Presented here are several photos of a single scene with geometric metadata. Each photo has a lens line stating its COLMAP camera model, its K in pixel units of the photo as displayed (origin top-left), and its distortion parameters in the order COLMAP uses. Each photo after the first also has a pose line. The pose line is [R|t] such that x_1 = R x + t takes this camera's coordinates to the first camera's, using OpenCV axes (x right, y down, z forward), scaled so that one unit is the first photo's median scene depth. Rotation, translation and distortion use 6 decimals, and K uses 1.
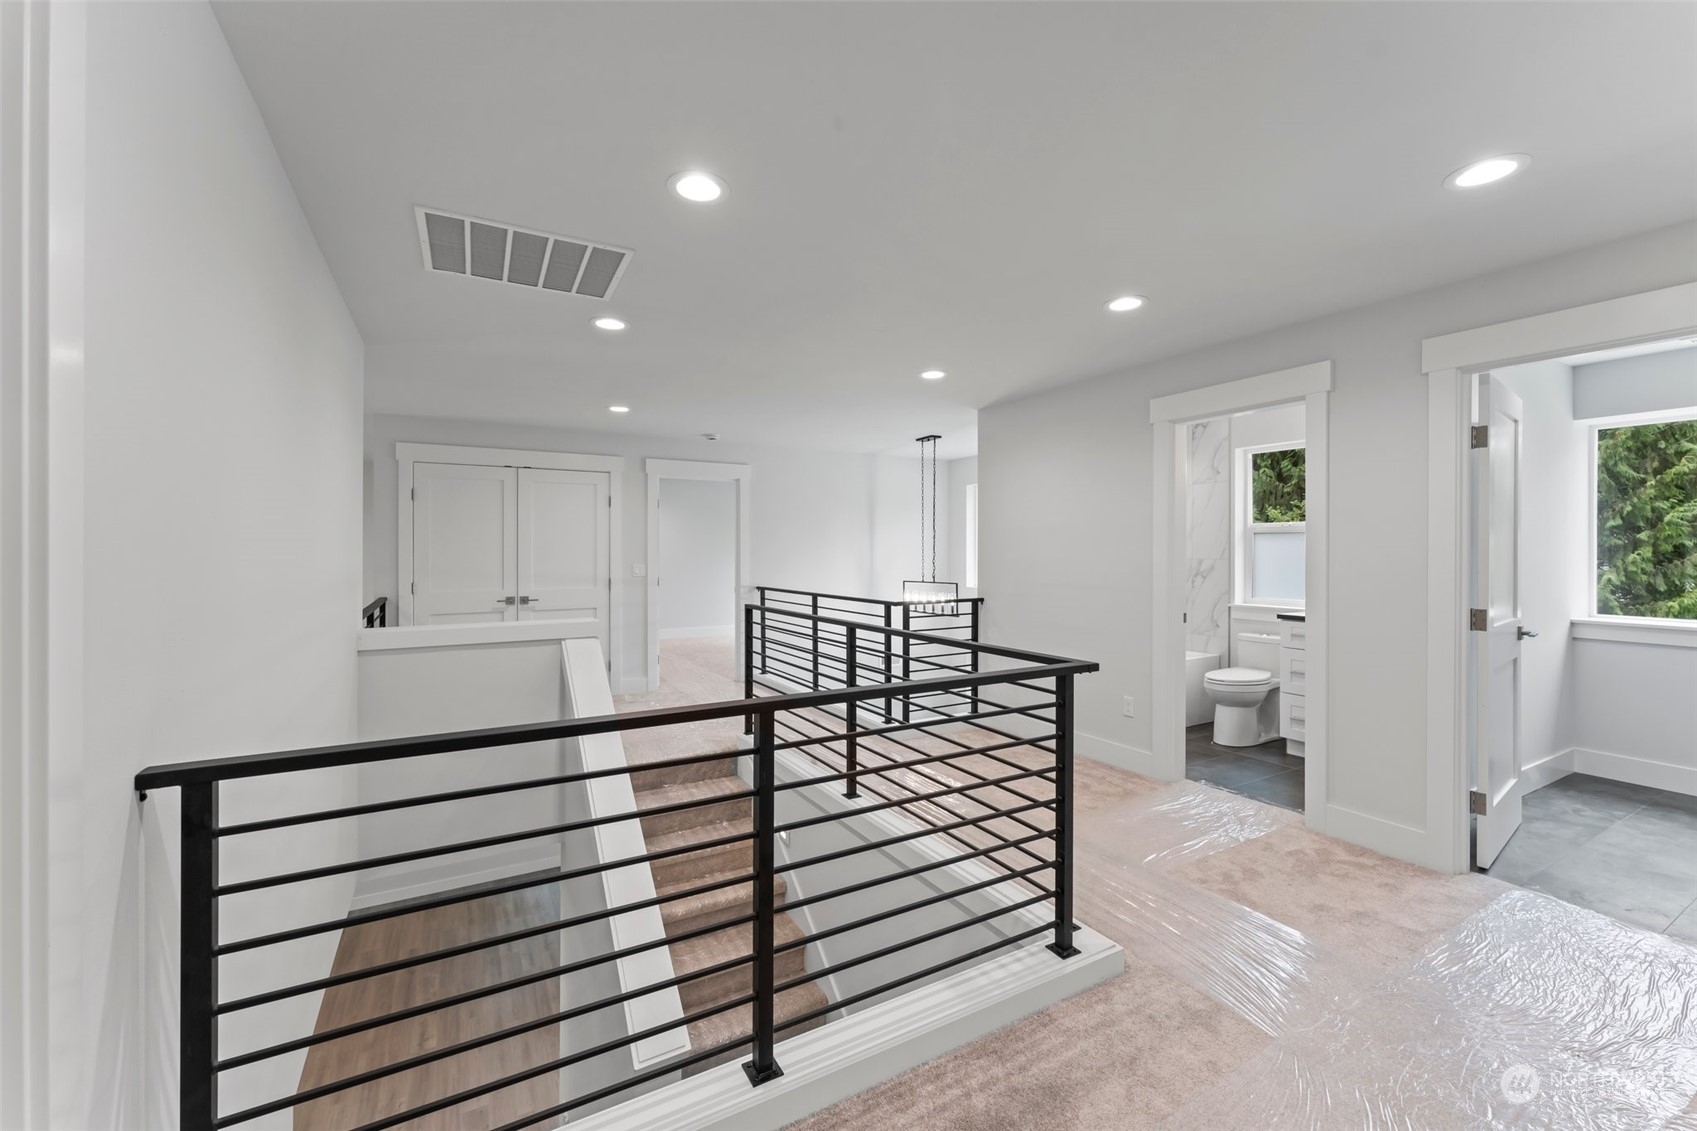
lens RADIAL K [[680.2, 0, 848.3], [0, 680.2, 550.4], [0, 0, 1]] dist [-0.000734, -0.000707]
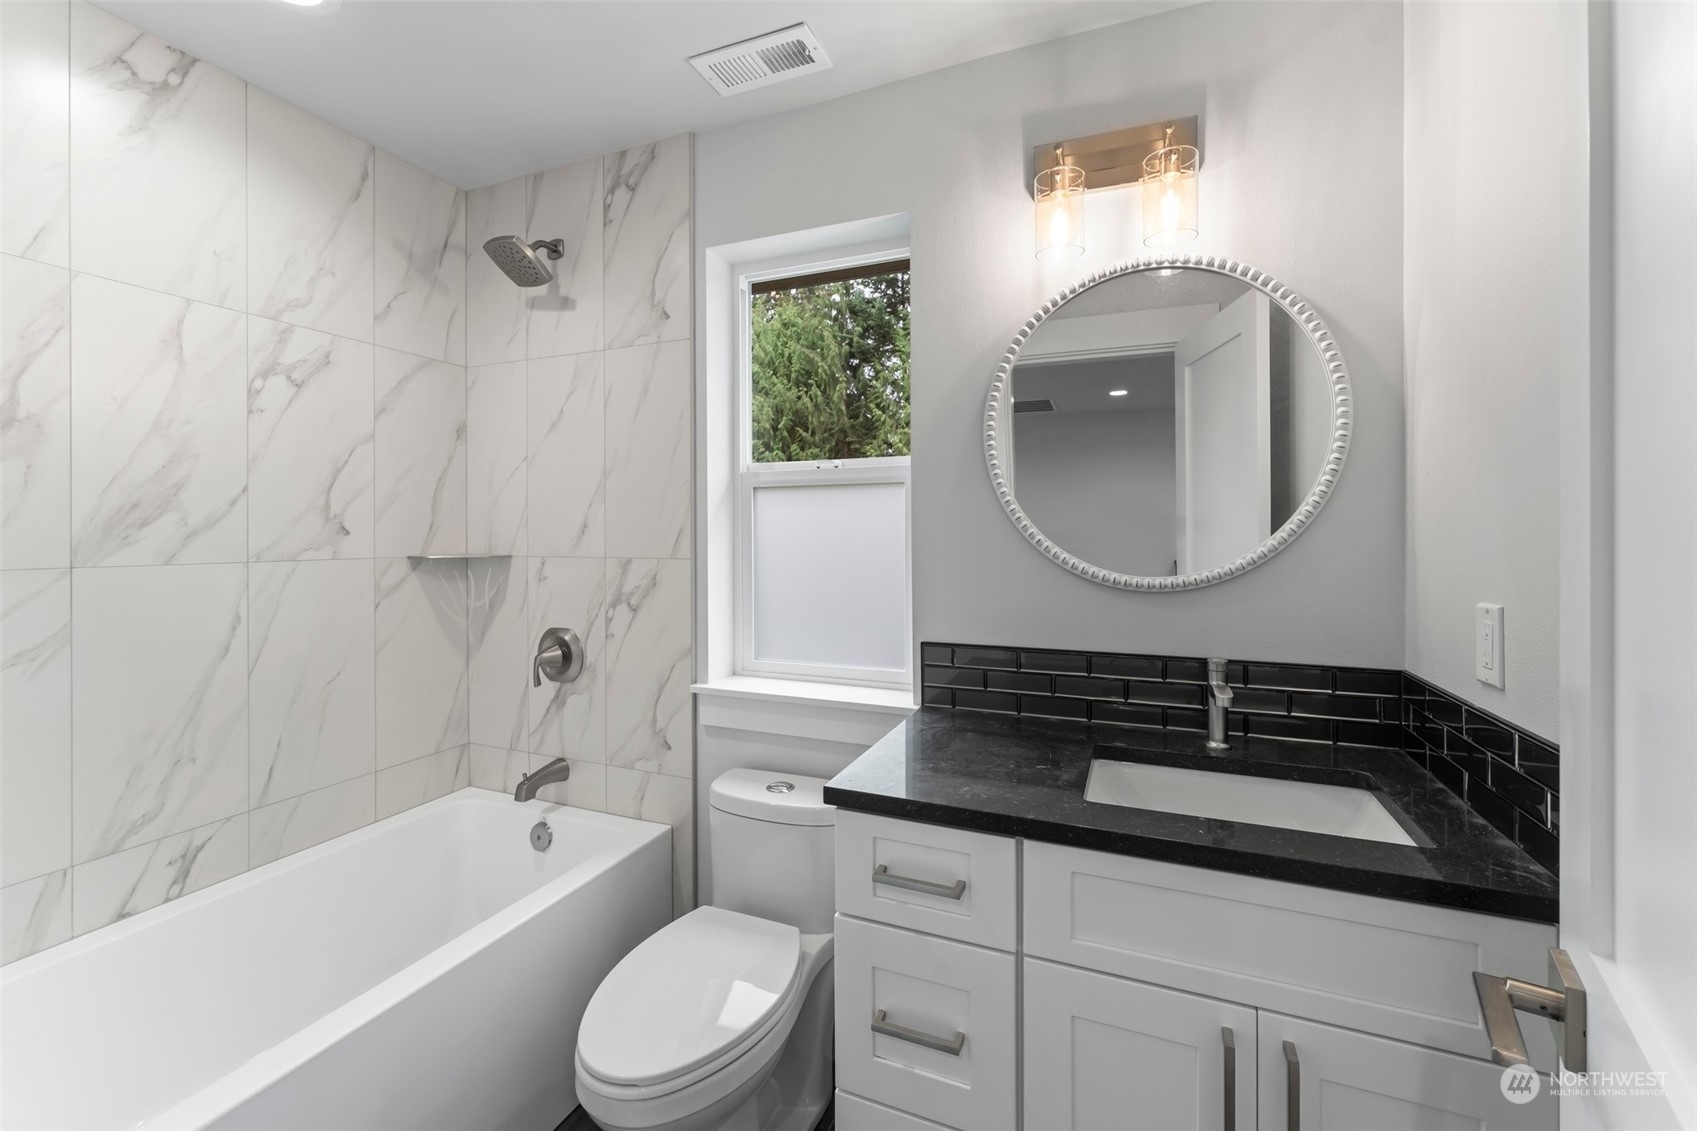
lens RADIAL K [[680.2, 0, 848.3], [0, 680.2, 550.4], [0, 0, 1]] dist [-0.000734, -0.000707]
pose [[0.794128, -0.020687, 0.607398, 0.406103], [0.004163, 0.999582, 0.028602, -0.000954], [-0.607736, -0.020185, 0.793883, 0.664616]]
